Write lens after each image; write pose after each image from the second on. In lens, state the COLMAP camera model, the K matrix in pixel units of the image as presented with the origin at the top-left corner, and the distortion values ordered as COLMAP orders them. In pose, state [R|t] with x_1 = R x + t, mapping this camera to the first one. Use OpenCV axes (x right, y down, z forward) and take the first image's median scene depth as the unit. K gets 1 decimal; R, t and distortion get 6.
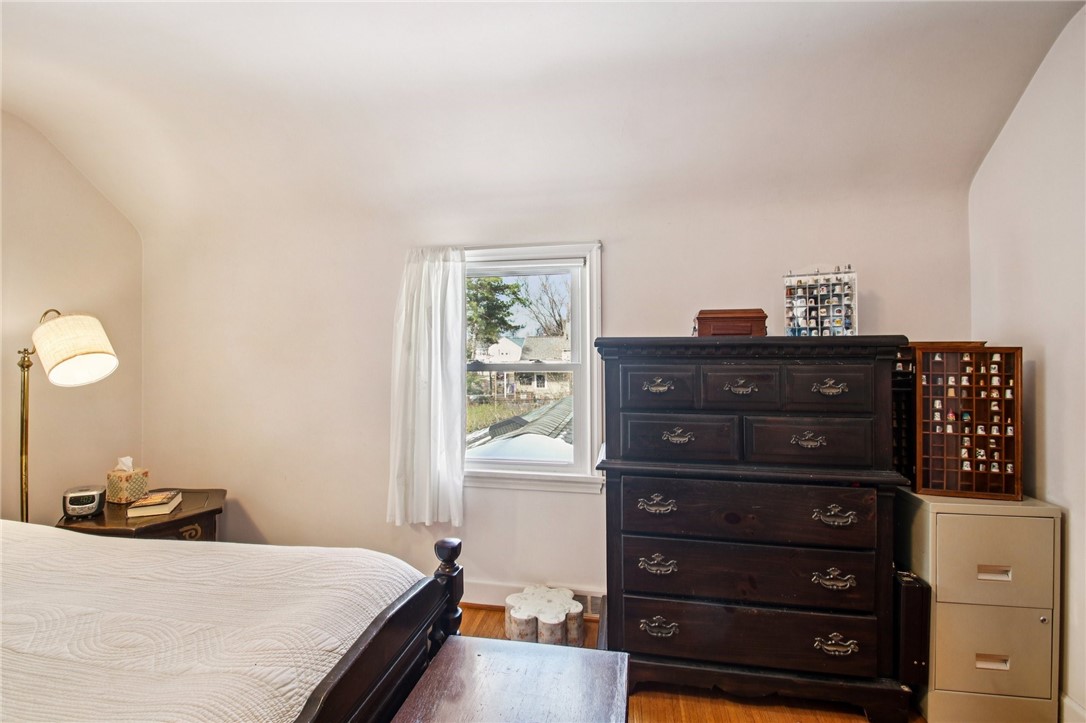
lens RADIAL K [[514.2, 0, 543.0], [0, 514.2, 361.5], [0, 0, 1]] dist [0.015175, -0.000946]
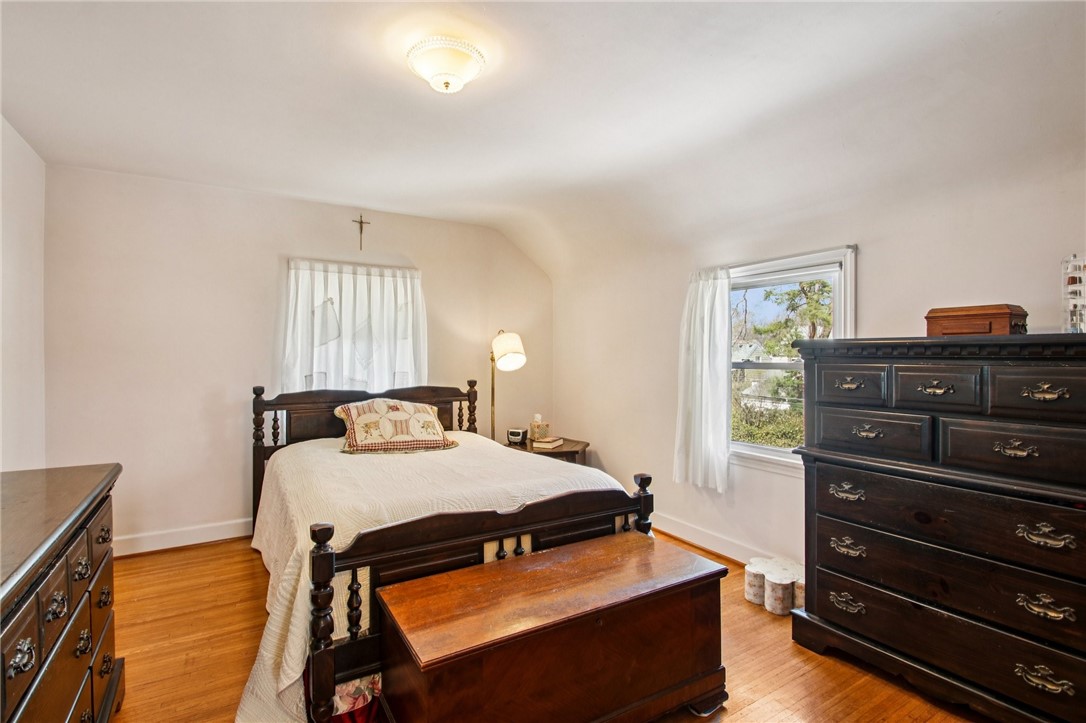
lens RADIAL K [[514.2, 0, 543.0], [0, 514.2, 361.5], [0, 0, 1]] dist [0.015175, -0.000946]
pose [[0.702743, 0.011863, -0.711345, 0.485392], [-0.008966, 0.999929, 0.007818, -0.001900], [0.711388, 0.000884, 0.702799, -0.207074]]
